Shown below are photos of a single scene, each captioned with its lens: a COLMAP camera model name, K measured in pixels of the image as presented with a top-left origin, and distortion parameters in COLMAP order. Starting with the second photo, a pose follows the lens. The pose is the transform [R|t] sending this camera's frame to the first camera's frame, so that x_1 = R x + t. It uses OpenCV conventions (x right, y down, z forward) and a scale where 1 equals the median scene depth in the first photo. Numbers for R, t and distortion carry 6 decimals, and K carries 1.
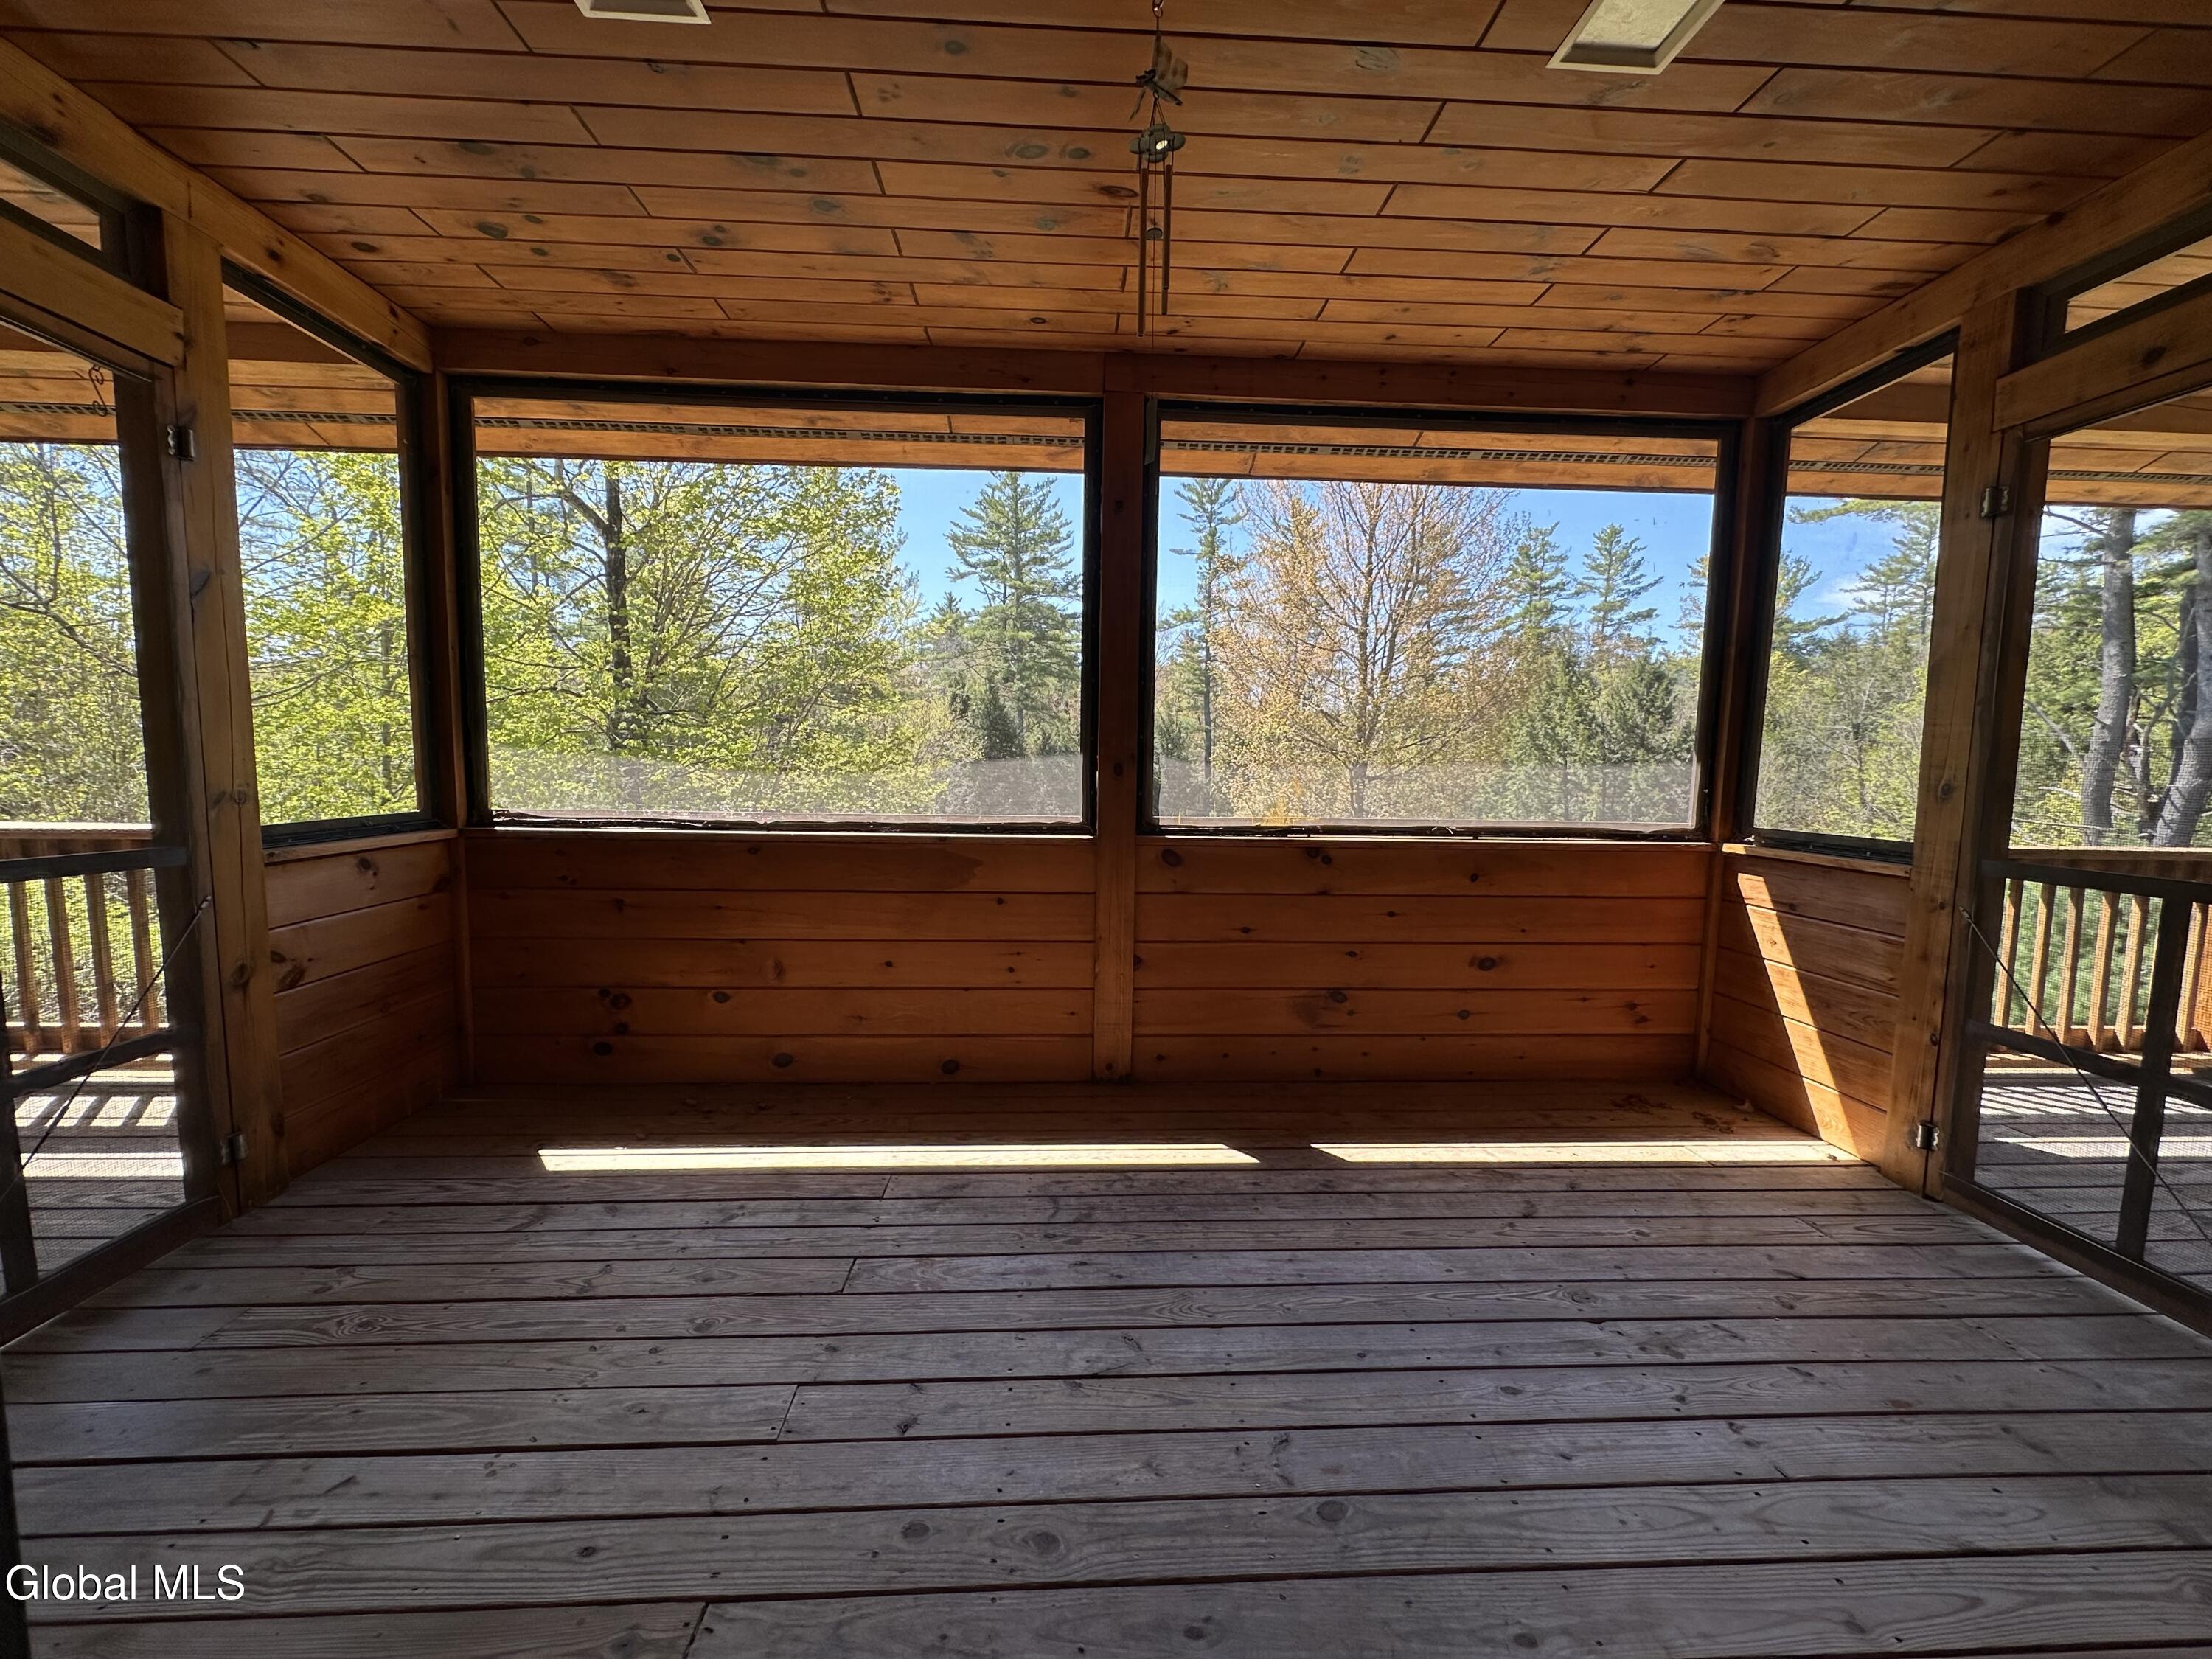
lens RADIAL K [[878.2, 0, 1106.0], [0, 878.2, 829.5], [0, 0, 1]] dist [-0.000776, 0.000119]
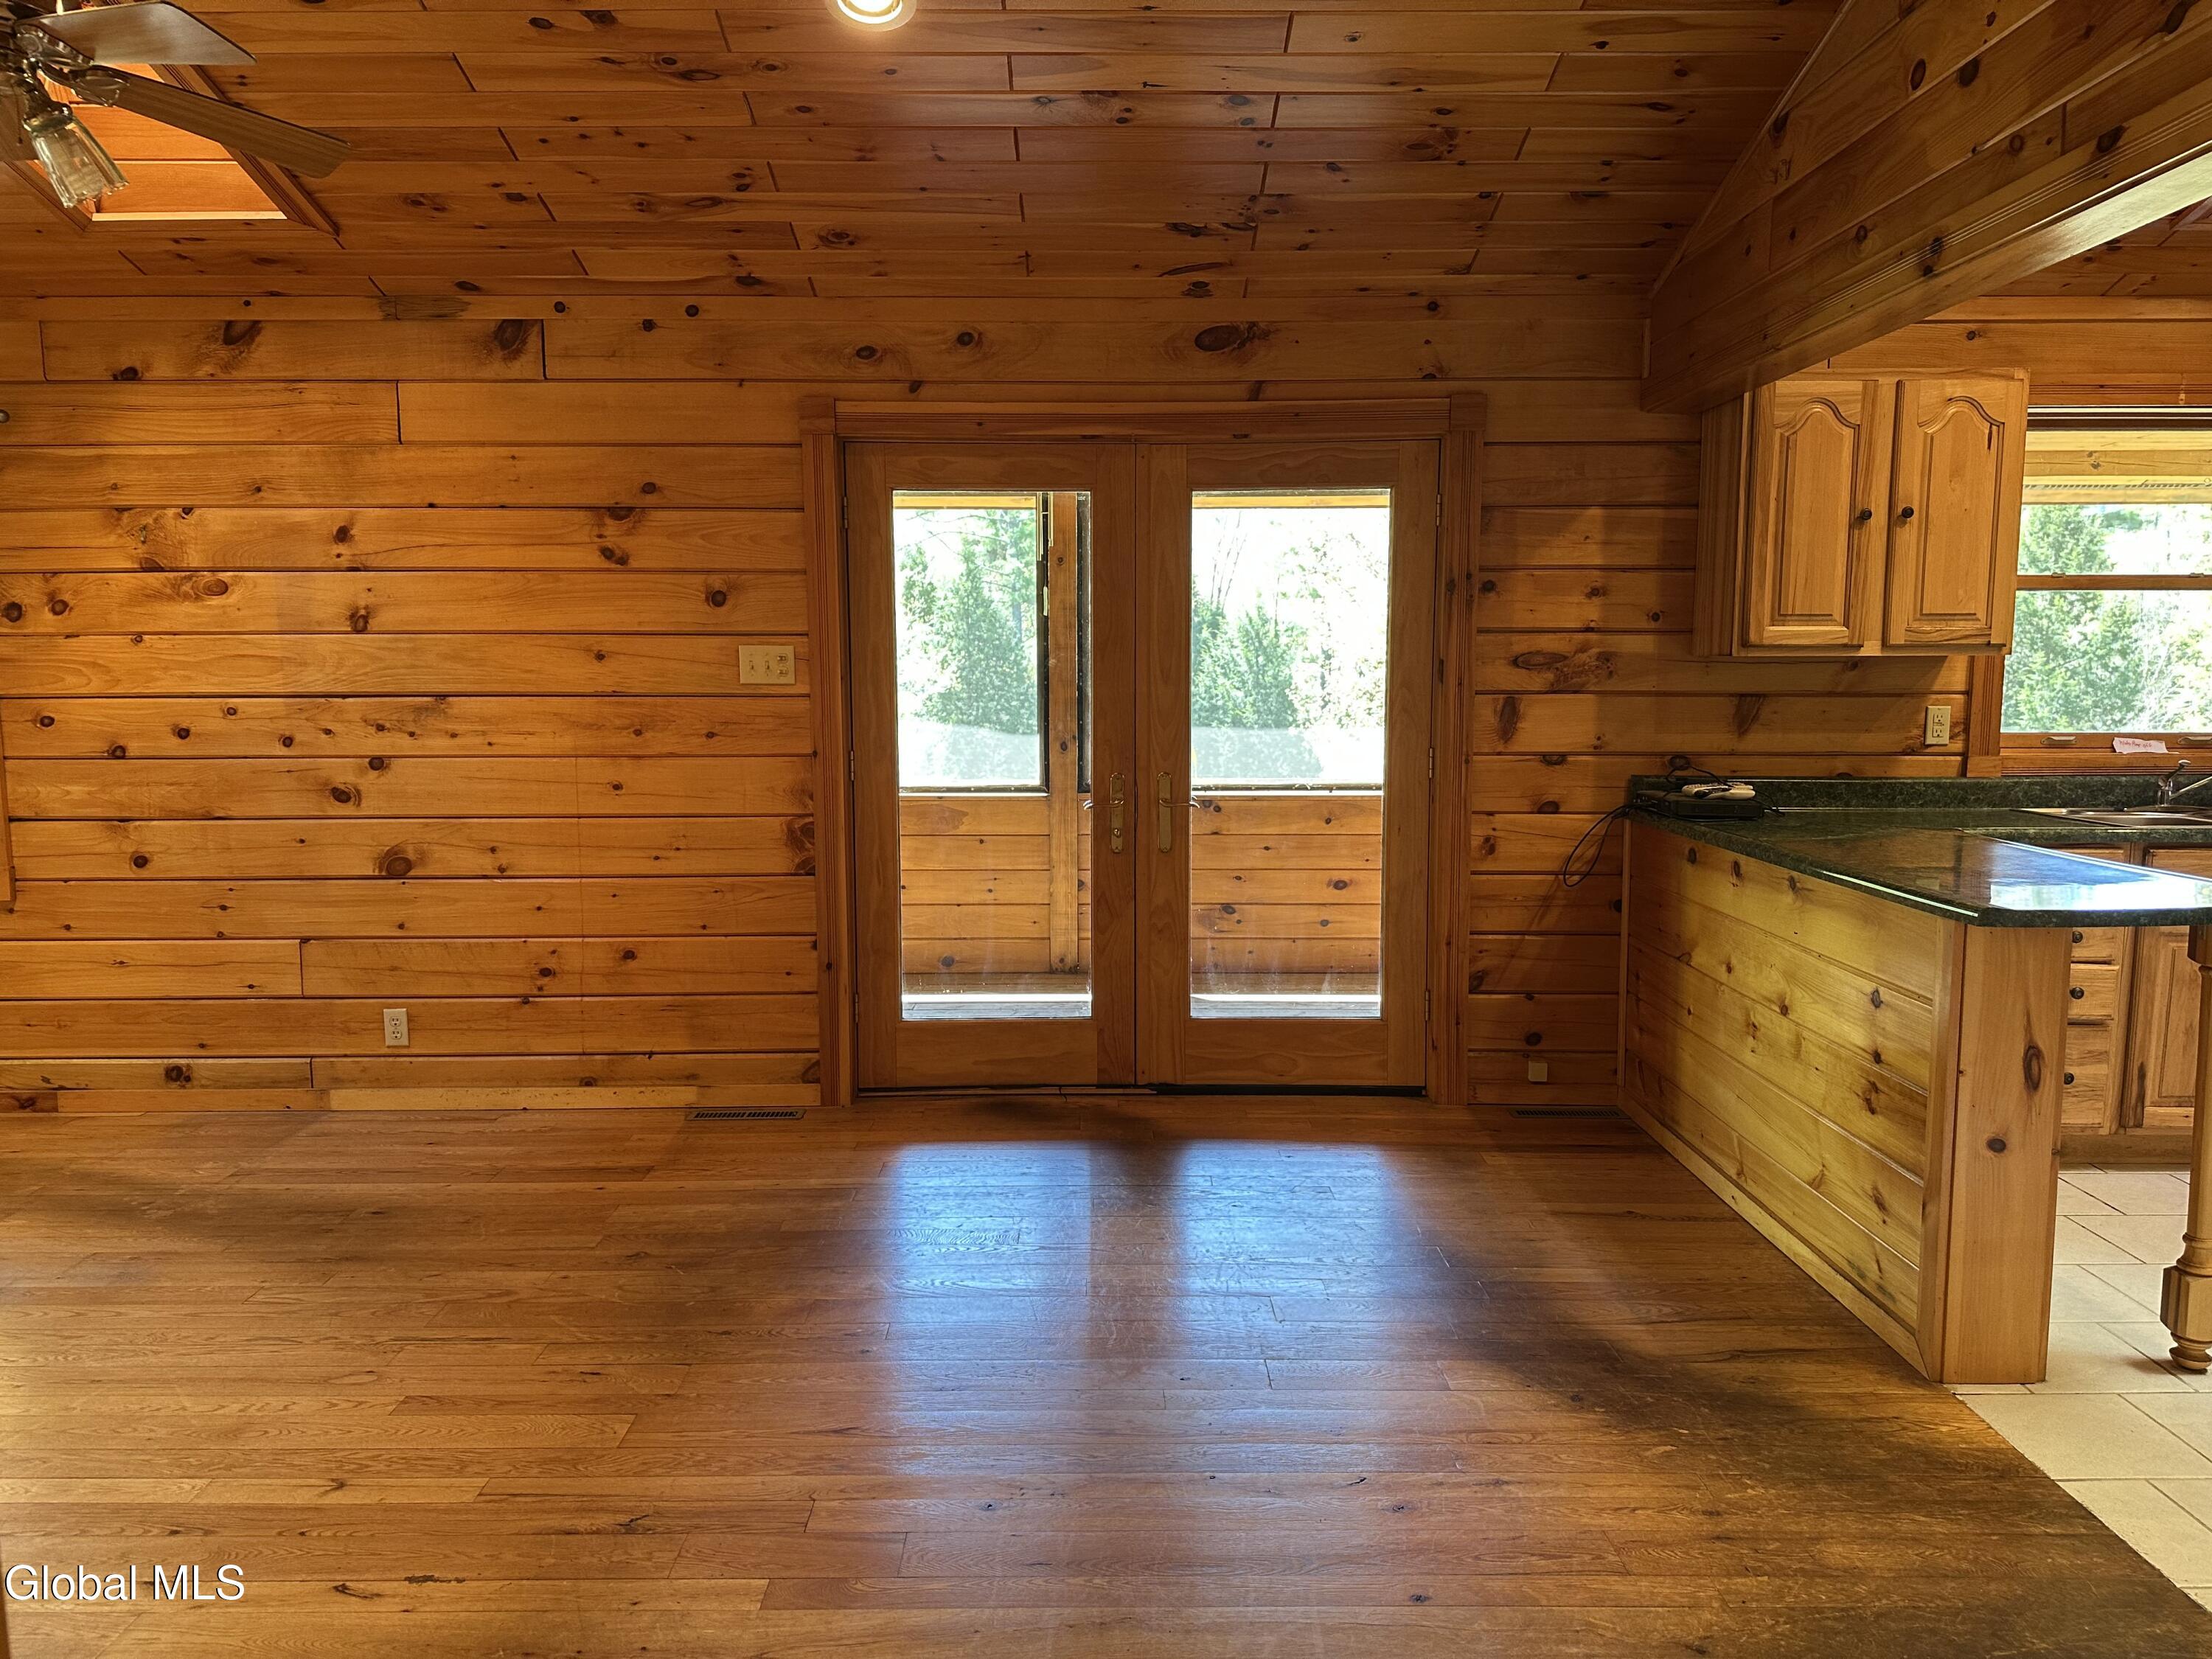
lens RADIAL K [[1548.1, 0, 1096.1], [0, 1548.1, 832.5], [0, 0, 1]] dist [0.048873, -0.053876]
pose [[0.998677, -0.011127, -0.050213, 0.179881], [0.012229, 0.999690, 0.021700, 0.015638], [0.049956, -0.022285, 0.998503, -1.412194]]
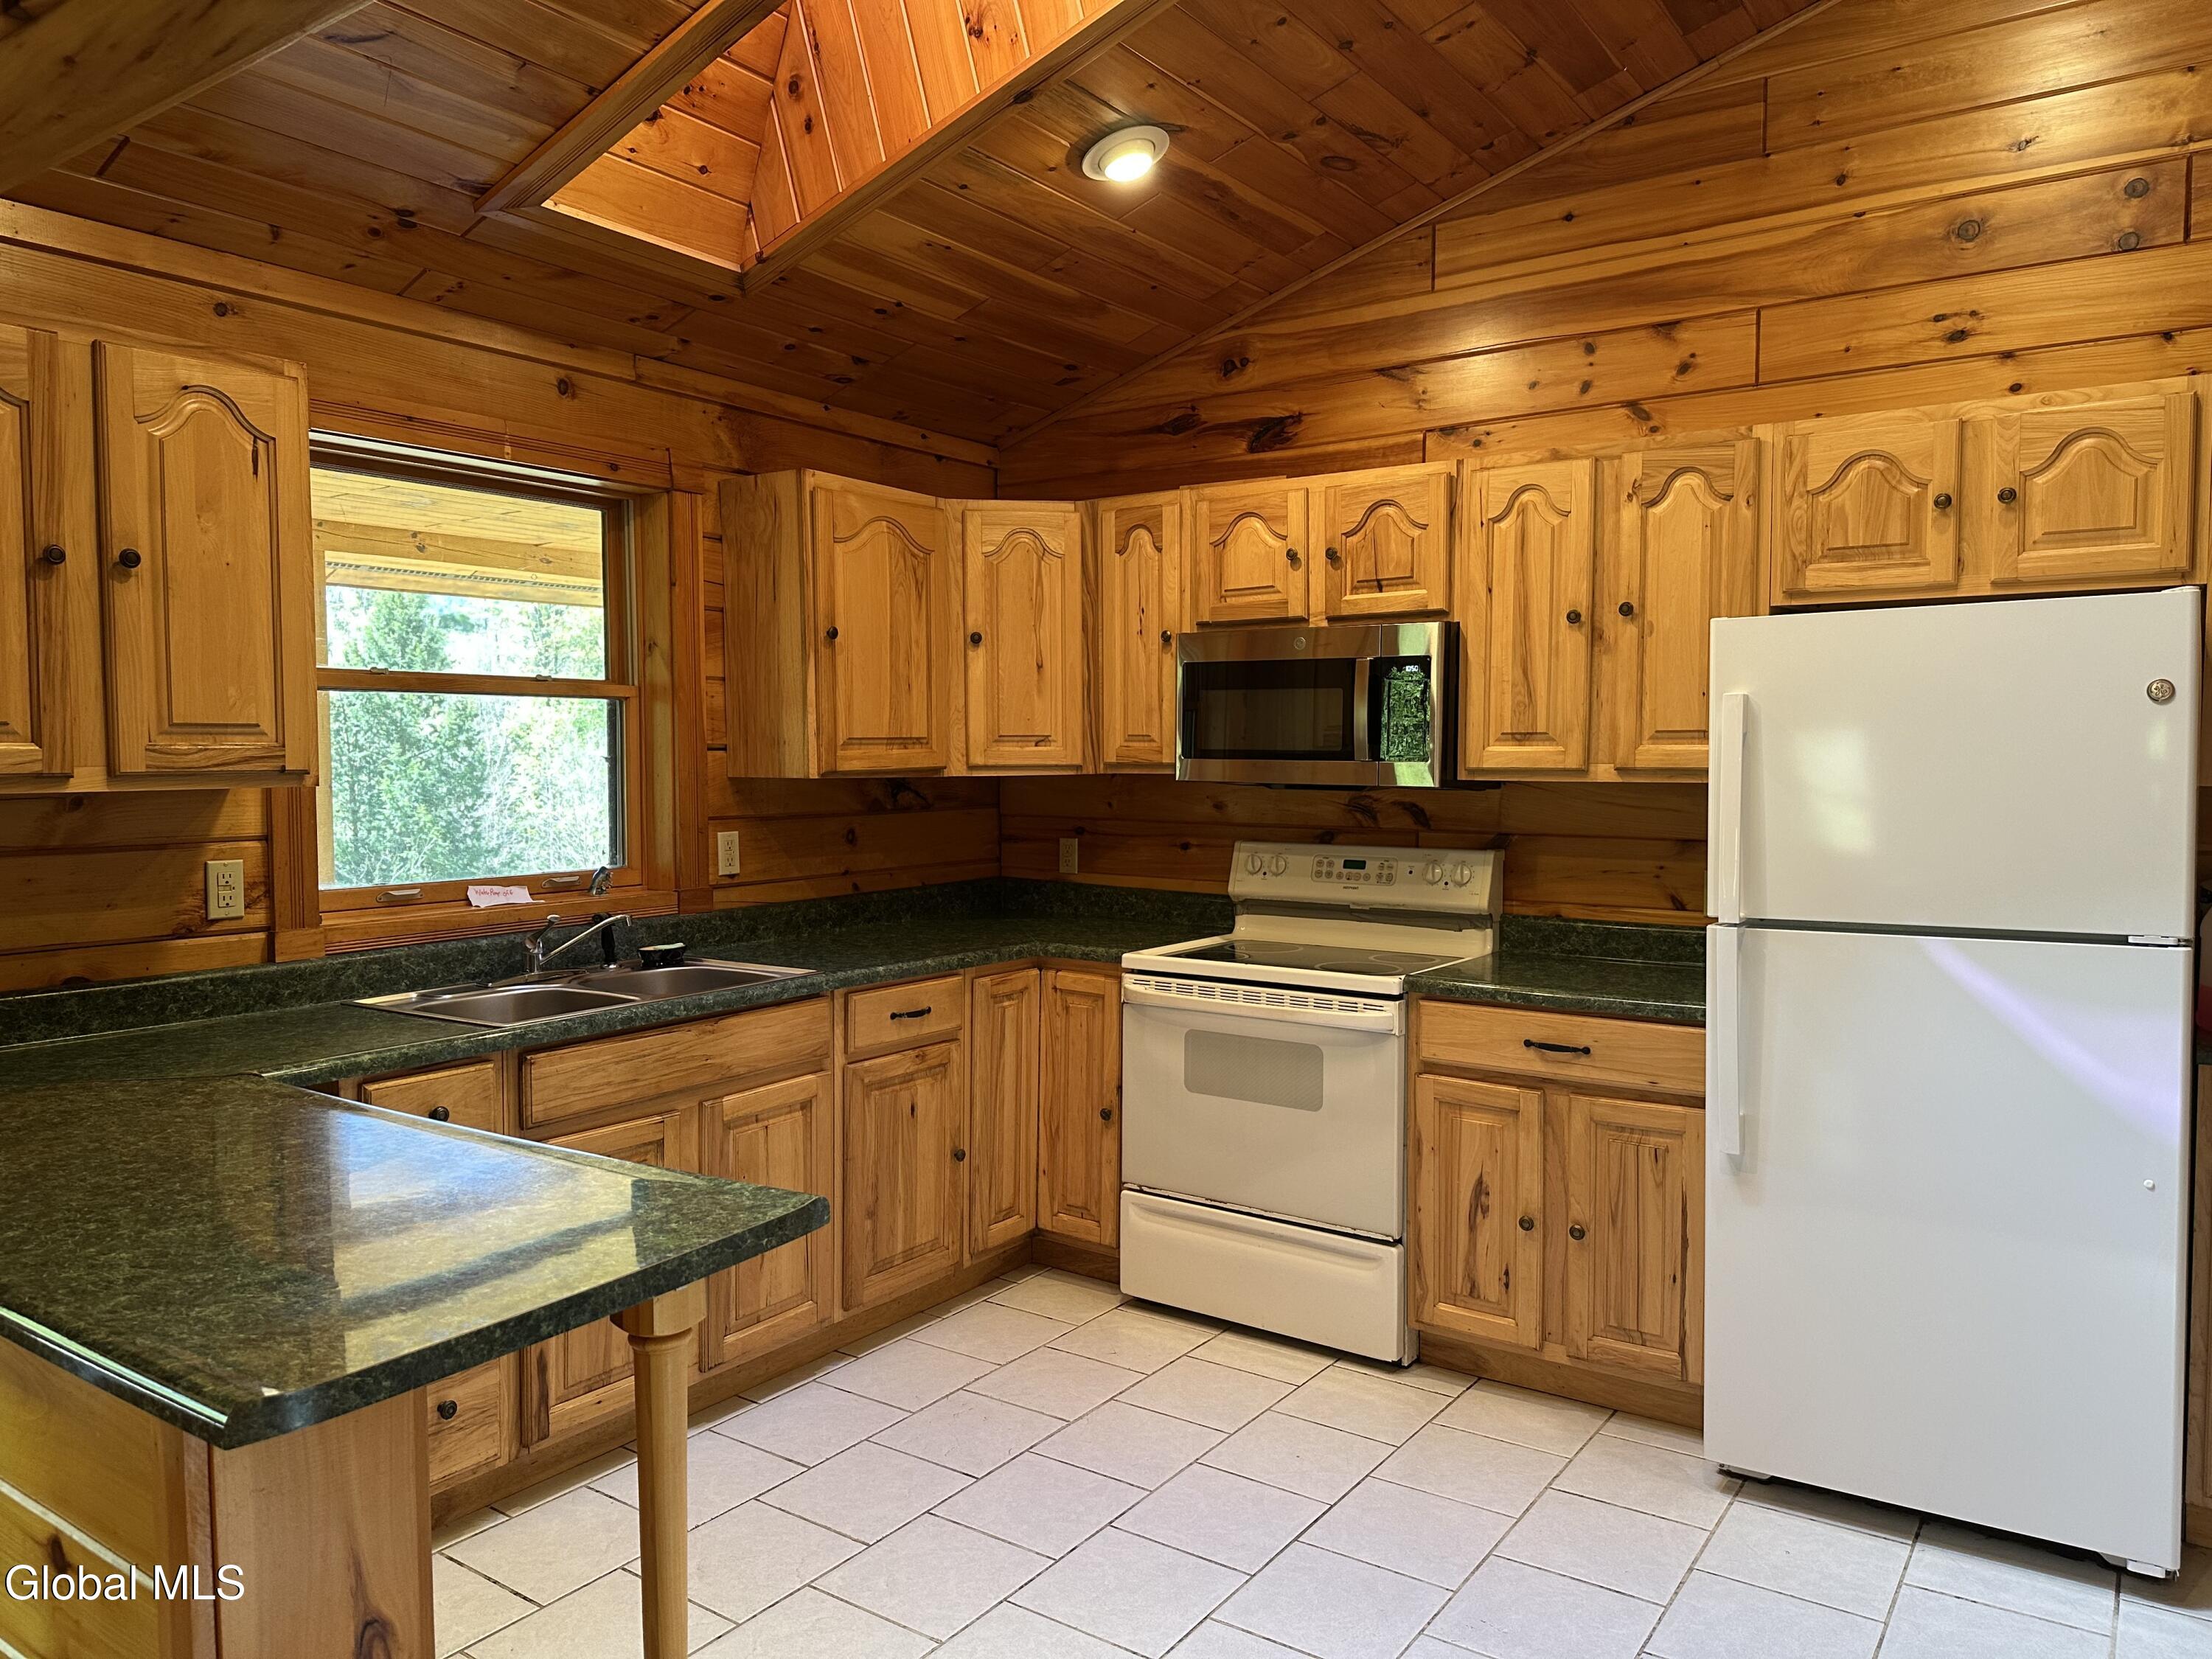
lens RADIAL K [[1548.1, 0, 1096.1], [0, 1548.1, 832.5], [0, 0, 1]] dist [0.048873, -0.053876]
pose [[0.612793, -0.059826, 0.787976, 0.468631], [0.079559, 0.996735, 0.013804, -0.049594], [-0.786228, 0.054231, 0.615552, -0.923399]]
